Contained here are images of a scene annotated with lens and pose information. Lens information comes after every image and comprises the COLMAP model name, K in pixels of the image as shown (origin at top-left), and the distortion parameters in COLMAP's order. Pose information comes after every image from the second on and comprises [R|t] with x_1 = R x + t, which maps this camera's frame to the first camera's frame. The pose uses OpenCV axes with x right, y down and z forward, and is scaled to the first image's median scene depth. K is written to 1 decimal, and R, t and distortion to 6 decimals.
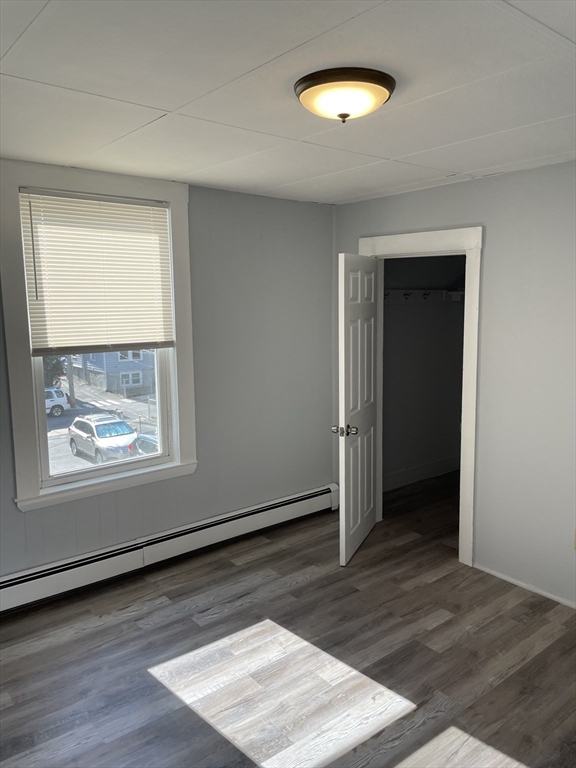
lens RADIAL K [[588.5, 0, 290.4], [0, 588.5, 376.2], [0, 0, 1]] dist [0.057804, -0.054058]
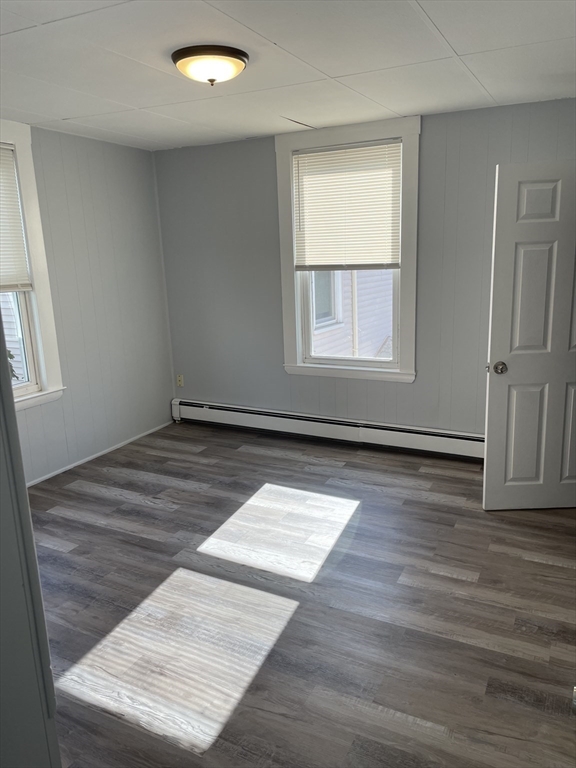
lens RADIAL K [[588.5, 0, 293.8], [0, 588.5, 386.0], [0, 0, 1]] dist [0.057804, -0.054058]
pose [[0.394744, 0.208024, -0.894932, 0.871972], [-0.089538, 0.978105, 0.187864, -0.026138], [0.914418, 0.005972, 0.404727, 0.377987]]
